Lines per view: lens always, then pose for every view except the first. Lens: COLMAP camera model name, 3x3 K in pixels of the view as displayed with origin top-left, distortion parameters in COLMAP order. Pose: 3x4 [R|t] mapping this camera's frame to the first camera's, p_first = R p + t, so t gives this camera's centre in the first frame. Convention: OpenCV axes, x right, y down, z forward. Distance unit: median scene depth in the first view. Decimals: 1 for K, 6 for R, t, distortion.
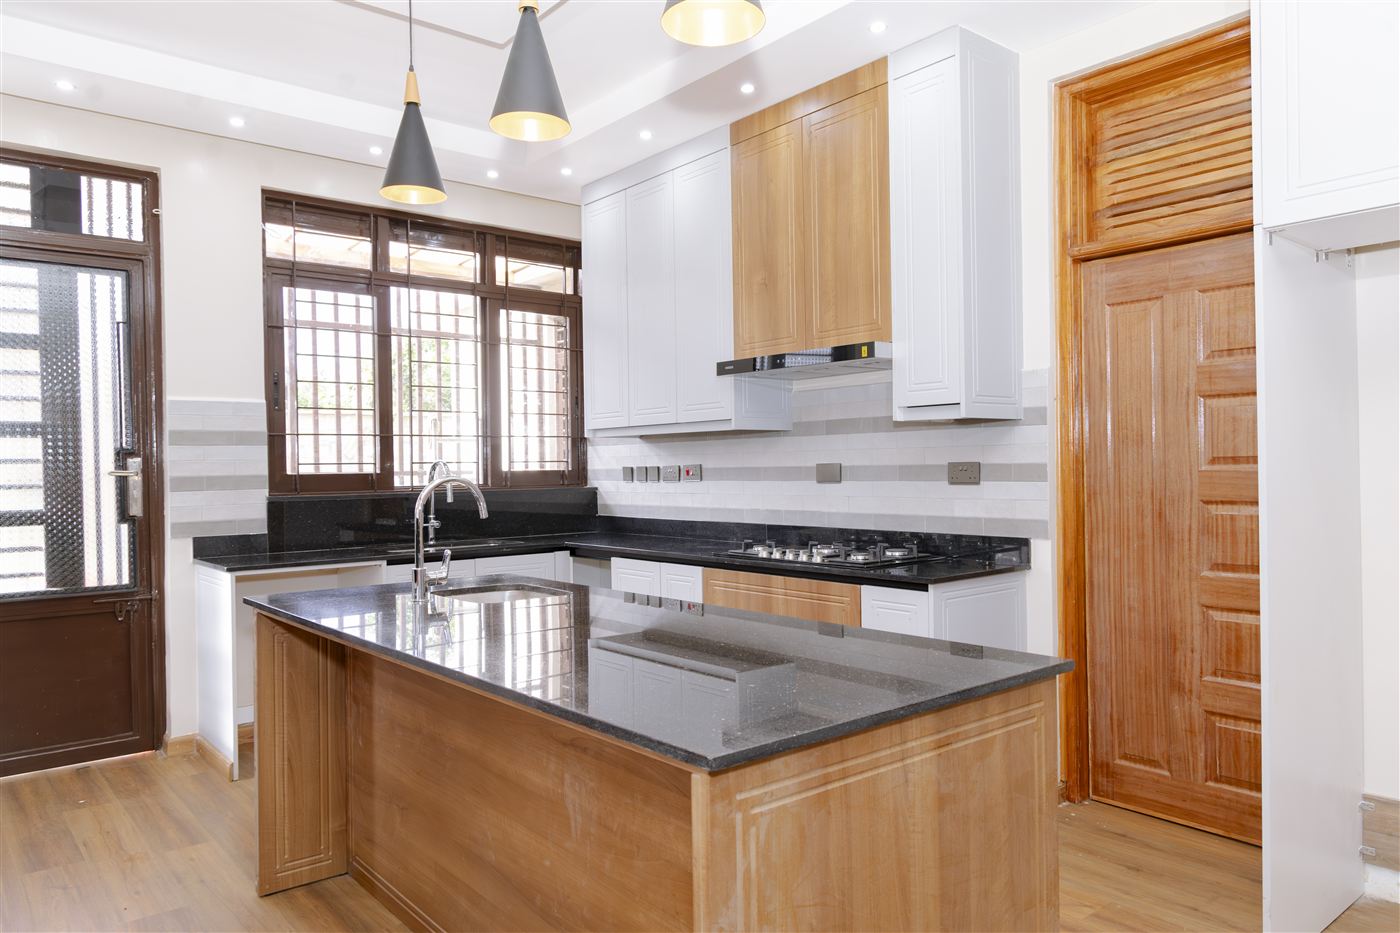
lens RADIAL K [[943.0, 0, 700.0], [0, 943.0, 466.5], [0, 0, 1]] dist [-0.006956, 0.000004]
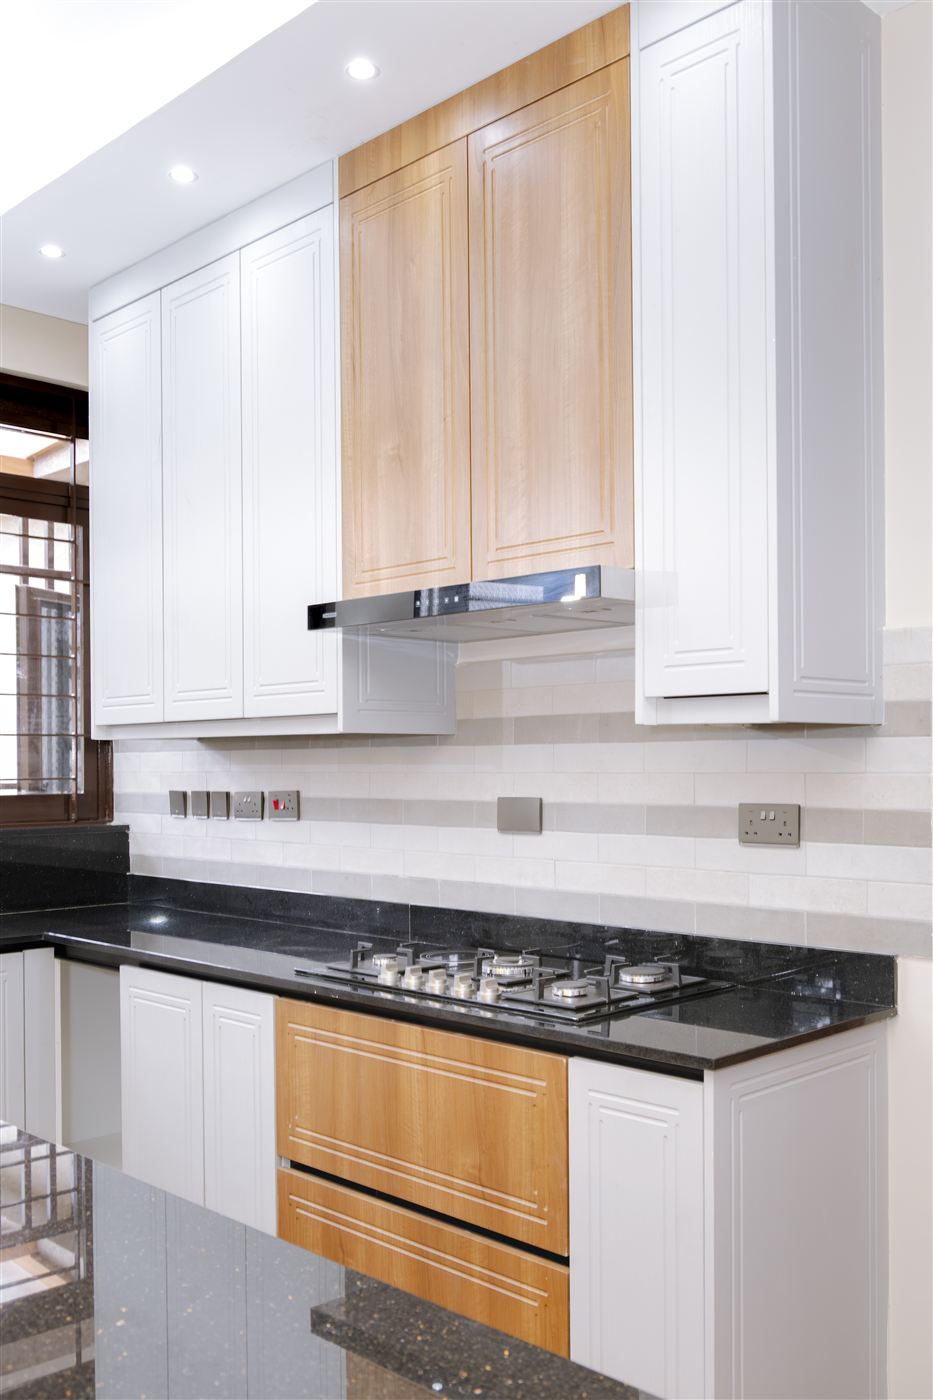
lens RADIAL K [[1314.6, 0, 518.3], [0, 1314.6, 763.3], [0, 0, 1]] dist [-0.007341, 0.000361]
pose [[0.994509, 0.007475, 0.104382, 0.060222], [-0.007455, 0.999972, -0.000586, -0.023299], [-0.104383, -0.000196, 0.994537, 0.265998]]
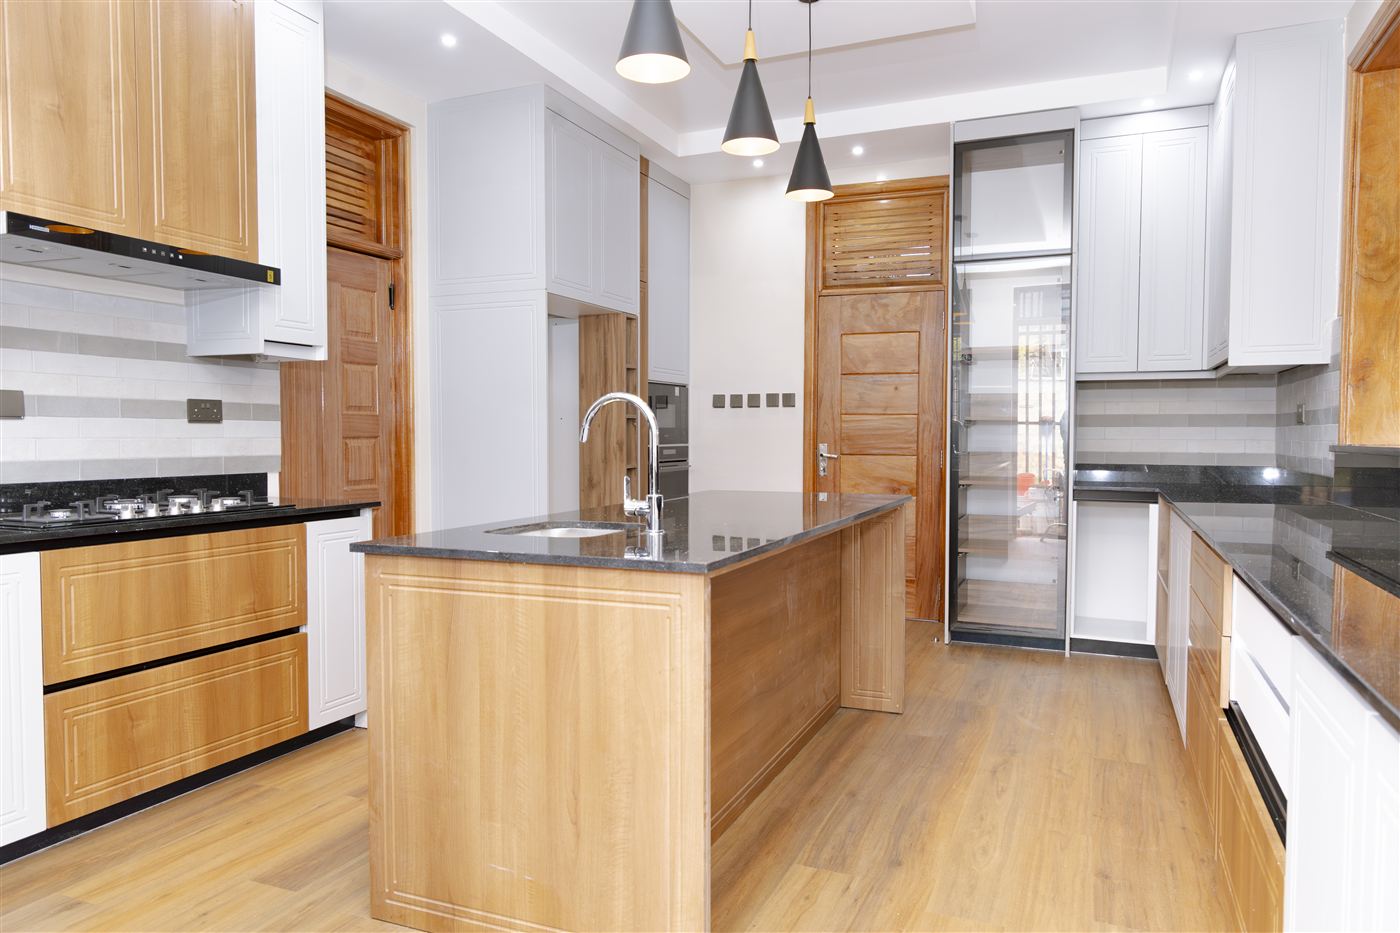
lens RADIAL K [[943.0, 0, 700.0], [0, 943.0, 466.5], [0, 0, 1]] dist [-0.006956, 0.000004]
pose [[-0.455165, -0.018820, 0.890208, -0.733442], [0.000301, 0.999773, 0.021290, 0.039642], [-0.890407, 0.009958, -0.455056, 0.906159]]
